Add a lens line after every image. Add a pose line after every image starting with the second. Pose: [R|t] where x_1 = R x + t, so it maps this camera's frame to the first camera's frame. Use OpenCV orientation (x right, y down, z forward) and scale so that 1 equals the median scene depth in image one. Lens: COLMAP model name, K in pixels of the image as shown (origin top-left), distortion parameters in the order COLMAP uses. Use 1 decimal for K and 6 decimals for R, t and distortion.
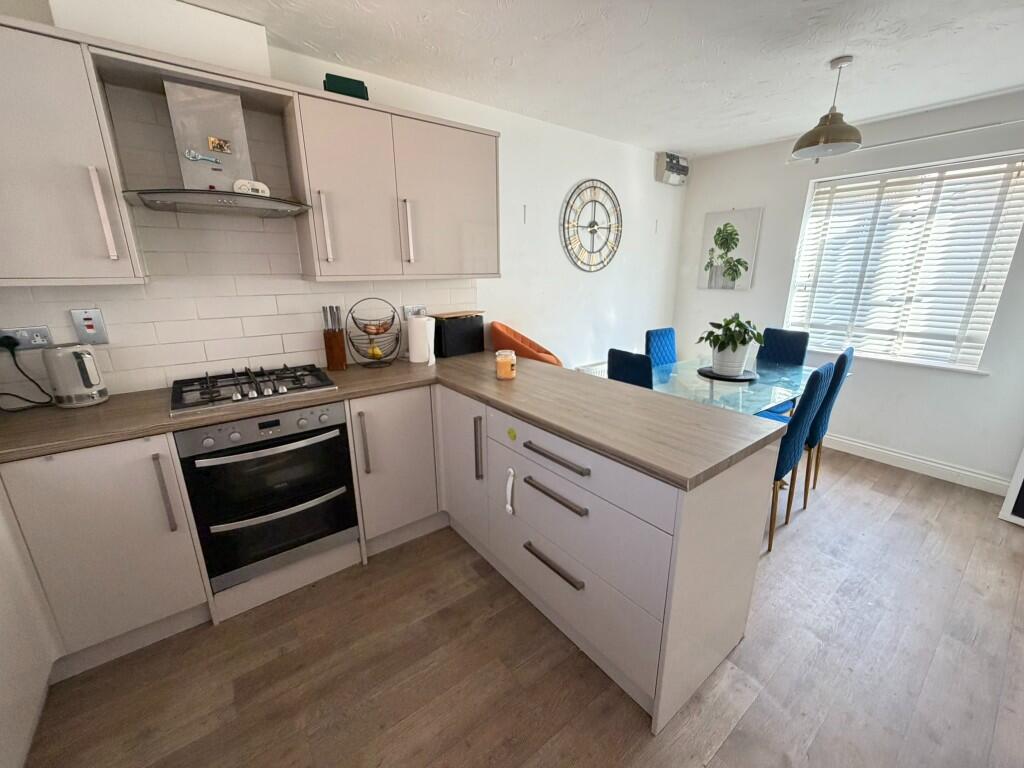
lens RADIAL K [[411.2, 0, 510.0], [0, 411.2, 384.0], [0, 0, 1]] dist [-0.000379, -0.000045]
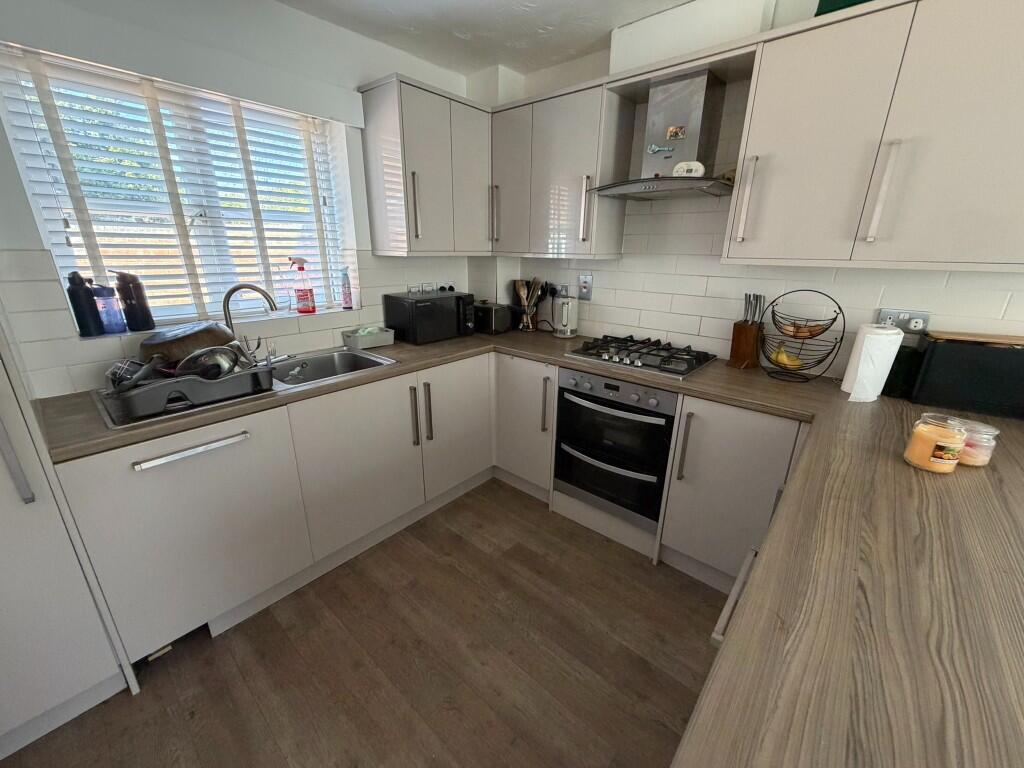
lens RADIAL K [[411.2, 0, 510.0], [0, 411.2, 384.0], [0, 0, 1]] dist [-0.000379, -0.000045]
pose [[0.199978, 0.313308, -0.928357, 0.398263], [-0.272128, 0.927979, 0.254561, -0.118984], [0.941252, 0.201725, 0.270835, 0.410712]]
